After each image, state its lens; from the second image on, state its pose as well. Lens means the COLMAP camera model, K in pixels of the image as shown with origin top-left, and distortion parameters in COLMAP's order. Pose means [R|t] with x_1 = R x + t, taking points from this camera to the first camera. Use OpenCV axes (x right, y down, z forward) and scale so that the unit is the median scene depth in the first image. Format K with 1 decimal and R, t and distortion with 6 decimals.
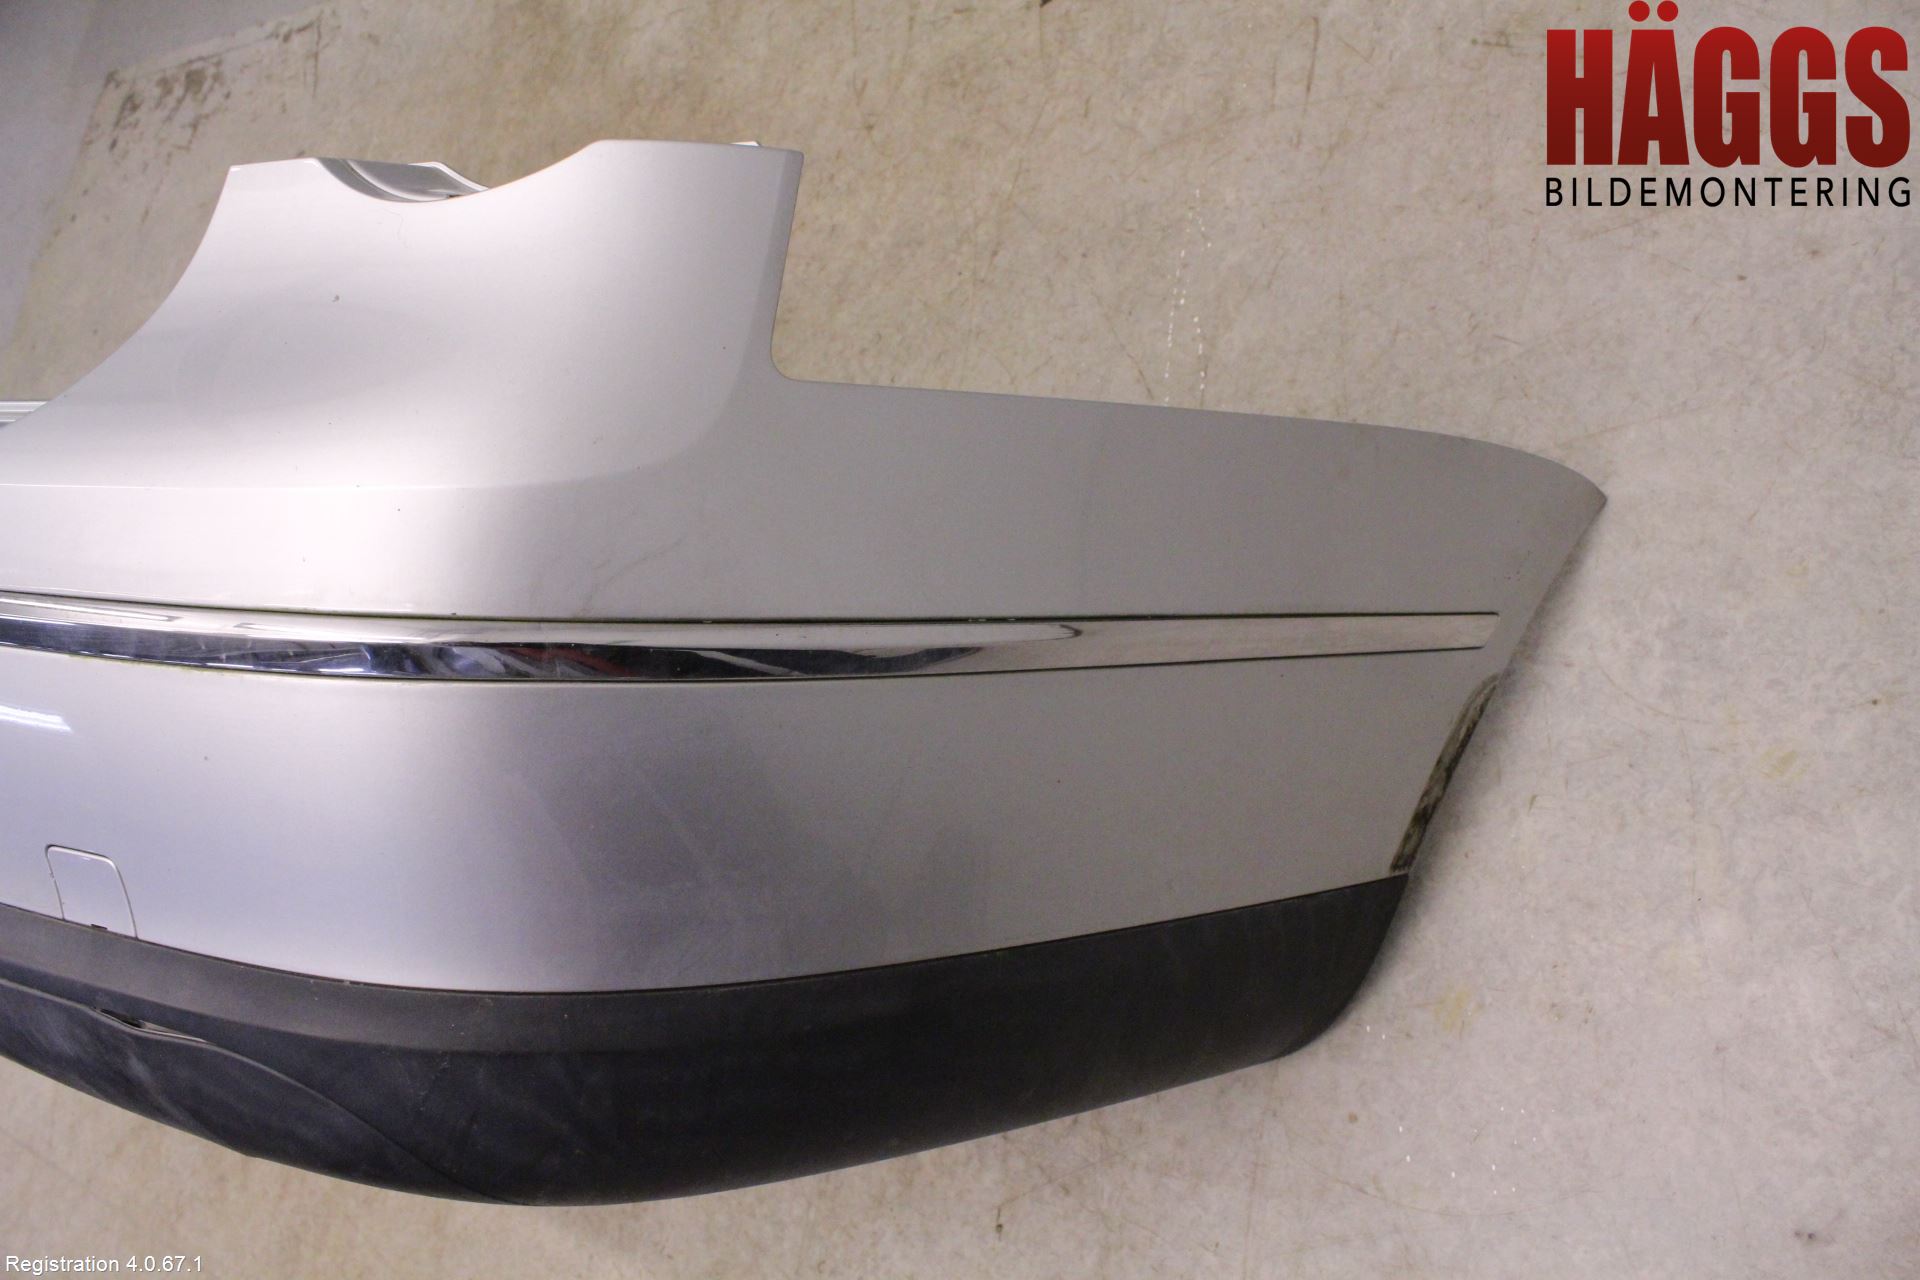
lens RADIAL K [[1561.8, 0, 960.0], [0, 1561.8, 640.0], [0, 0, 1]] dist [-0.168063, 0.134683]
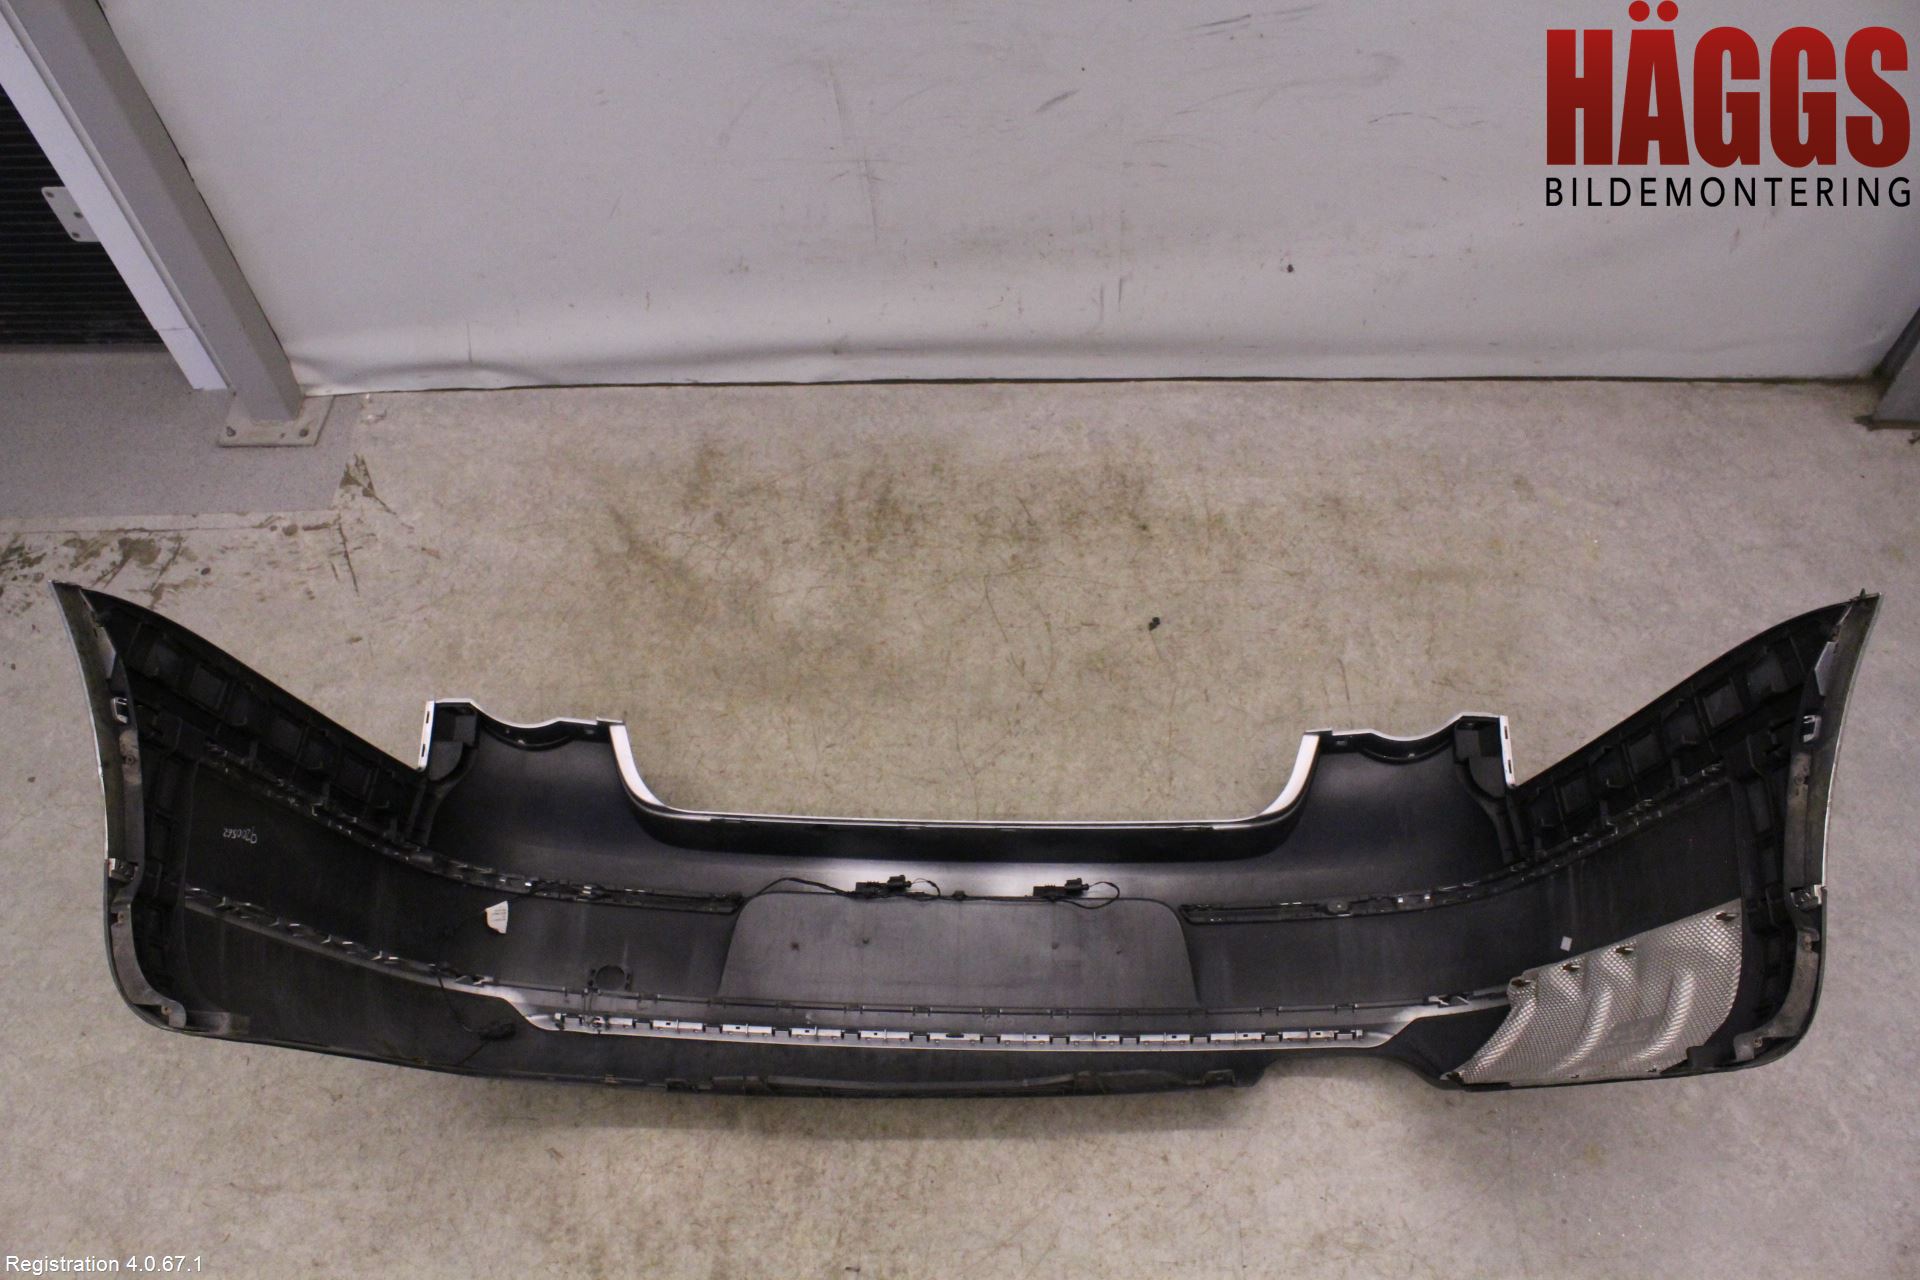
lens RADIAL K [[1561.8, 0, 960.0], [0, 1561.8, 640.0], [0, 0, 1]] dist [-0.168063, 0.134683]
pose [[0.832161, 0.103296, 0.544828, -1.038867], [0.083025, 0.948215, -0.306587, 0.093247], [-0.548283, 0.300365, 0.780491, -0.198641]]
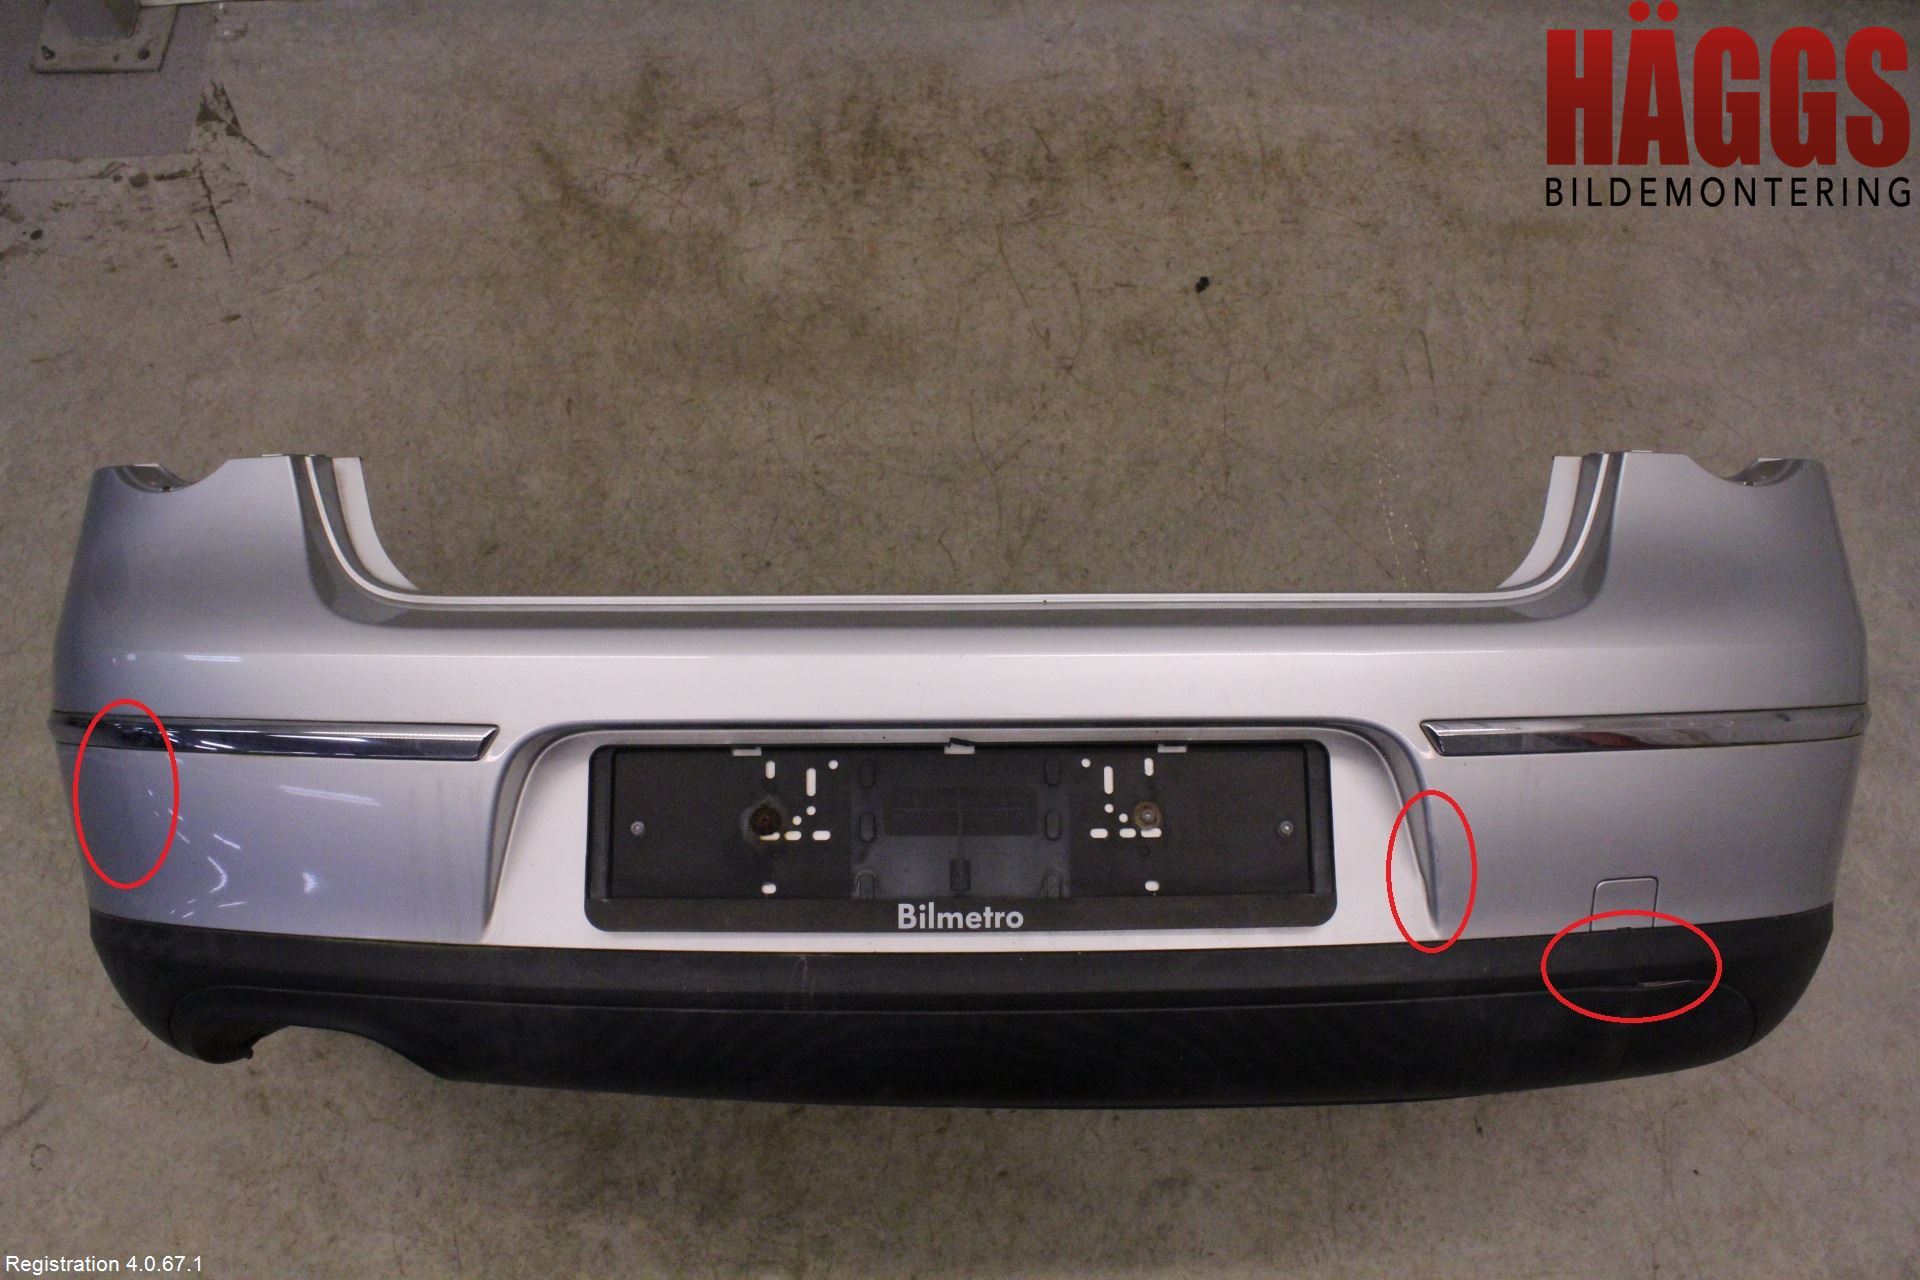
lens RADIAL K [[1561.8, 0, 960.0], [0, 1561.8, 640.0], [0, 0, 1]] dist [-0.168063, 0.134683]
pose [[0.805590, -0.043649, 0.590864, -0.962106], [0.102179, 0.992575, -0.065988, -0.034970], [-0.583596, 0.113534, 0.804068, 0.040484]]
